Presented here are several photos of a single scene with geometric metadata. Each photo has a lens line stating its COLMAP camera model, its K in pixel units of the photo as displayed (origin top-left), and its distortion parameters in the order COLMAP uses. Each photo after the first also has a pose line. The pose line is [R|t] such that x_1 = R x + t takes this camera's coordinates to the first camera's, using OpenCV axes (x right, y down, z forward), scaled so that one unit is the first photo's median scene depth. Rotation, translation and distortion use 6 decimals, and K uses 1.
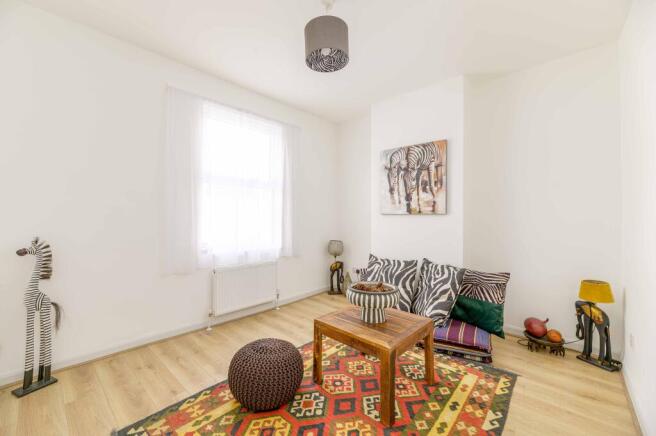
lens RADIAL K [[263.2, 0, 331.4], [0, 263.2, 213.8], [0, 0, 1]] dist [-0.012220, 0.000611]
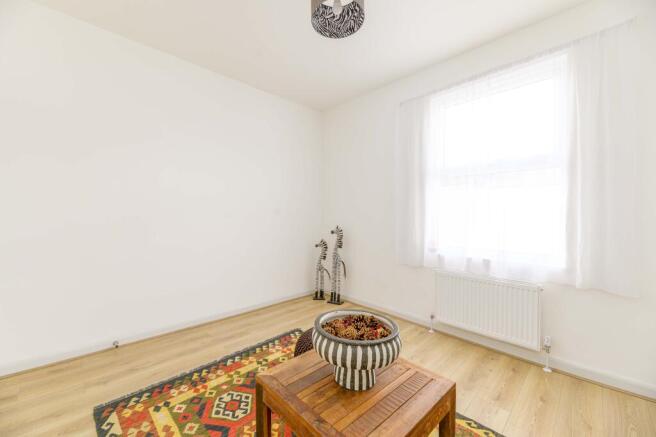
lens RADIAL K [[269.4, 0, 332.0], [0, 269.4, 213.0], [0, 0, 1]] dist [0.001647, -0.000282]
pose [[-0.063987, -0.032385, -0.997425, 0.540463], [-0.009386, 0.999449, -0.031849, 0.040865], [0.997907, 0.007324, -0.064256, 0.686402]]
